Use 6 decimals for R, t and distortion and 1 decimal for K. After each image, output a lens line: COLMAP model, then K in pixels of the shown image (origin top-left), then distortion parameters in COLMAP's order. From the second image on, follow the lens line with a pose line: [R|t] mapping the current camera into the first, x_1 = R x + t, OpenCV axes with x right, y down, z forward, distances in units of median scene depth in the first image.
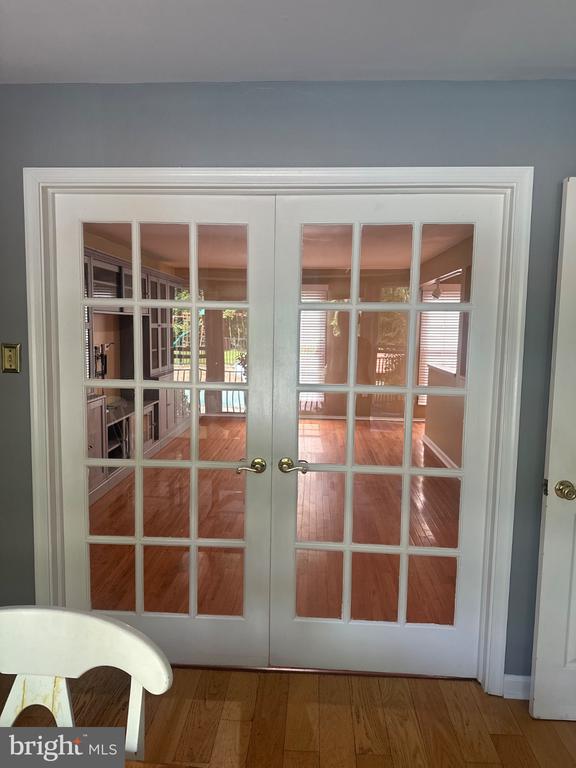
lens RADIAL K [[542.6, 0, 289.7], [0, 542.6, 383.4], [0, 0, 1]] dist [0.064439, -0.073324]
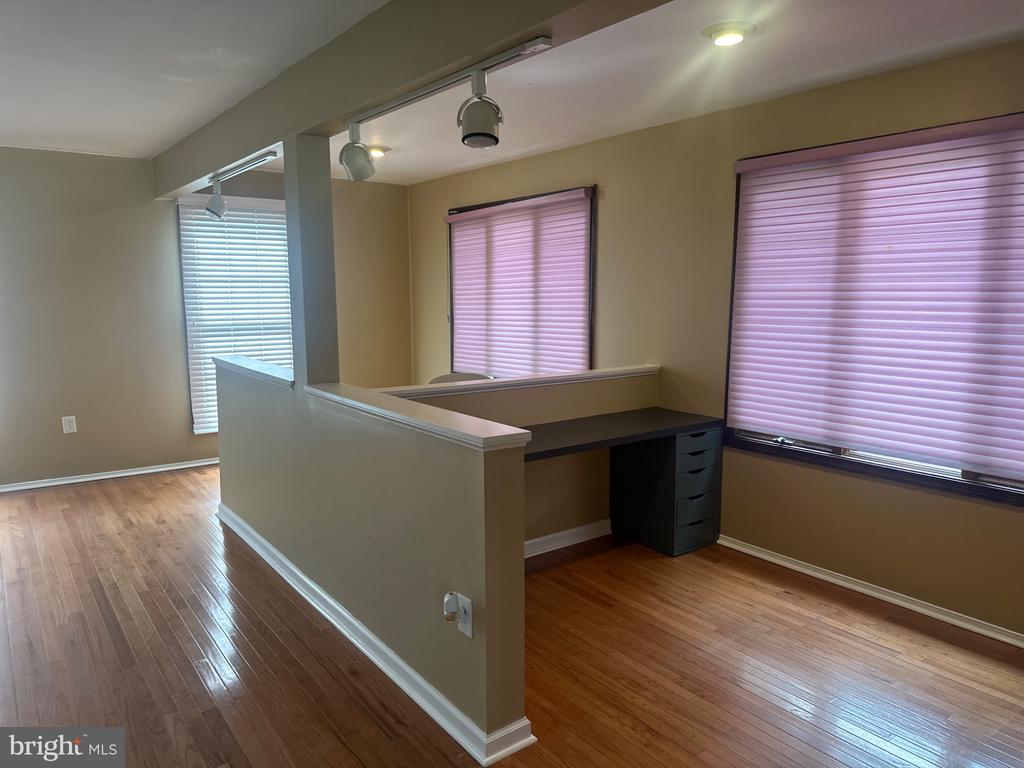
lens RADIAL K [[723.4, 0, 522.5], [0, 723.4, 396.3], [0, 0, 1]] dist [0.064439, -0.073324]
pose [[0.771469, -0.108095, 0.627018, 0.063042], [0.076845, 0.994079, 0.076827, -0.032138], [-0.631610, -0.011086, 0.775207, 0.363154]]
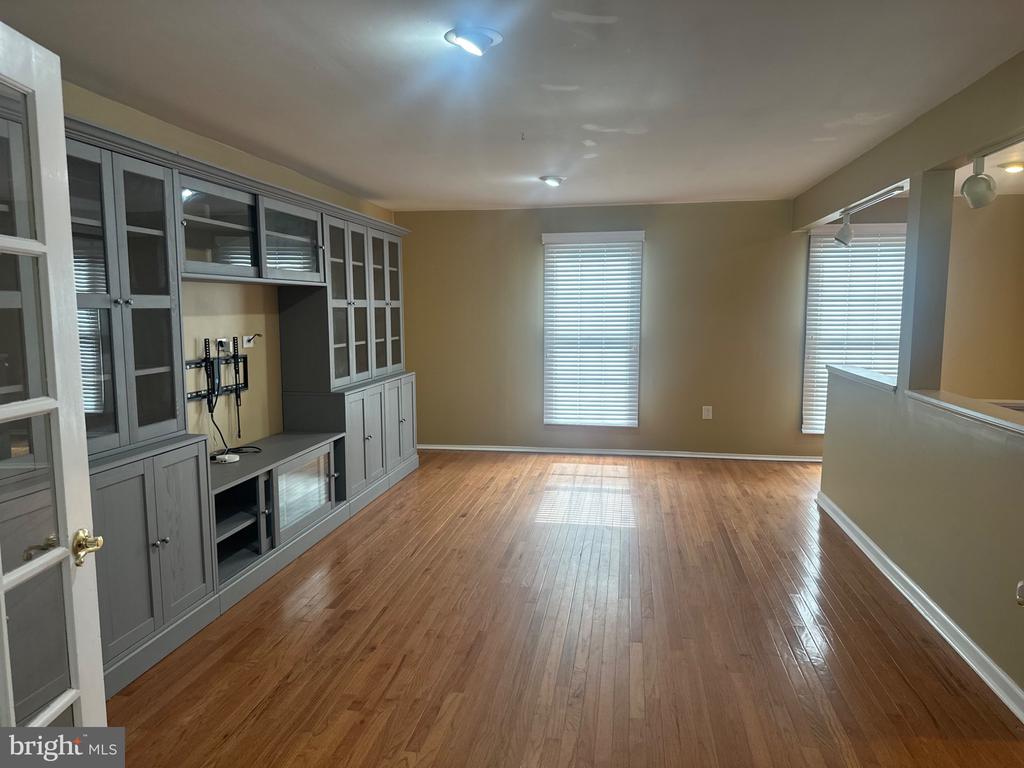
lens RADIAL K [[723.4, 0, 514.6], [0, 723.4, 385.6], [0, 0, 1]] dist [0.064439, -0.073324]
pose [[0.993626, -0.003971, -0.112655, 0.023812], [0.004338, 0.999986, 0.003014, -0.019245], [0.112641, -0.003483, 0.993630, 0.245475]]
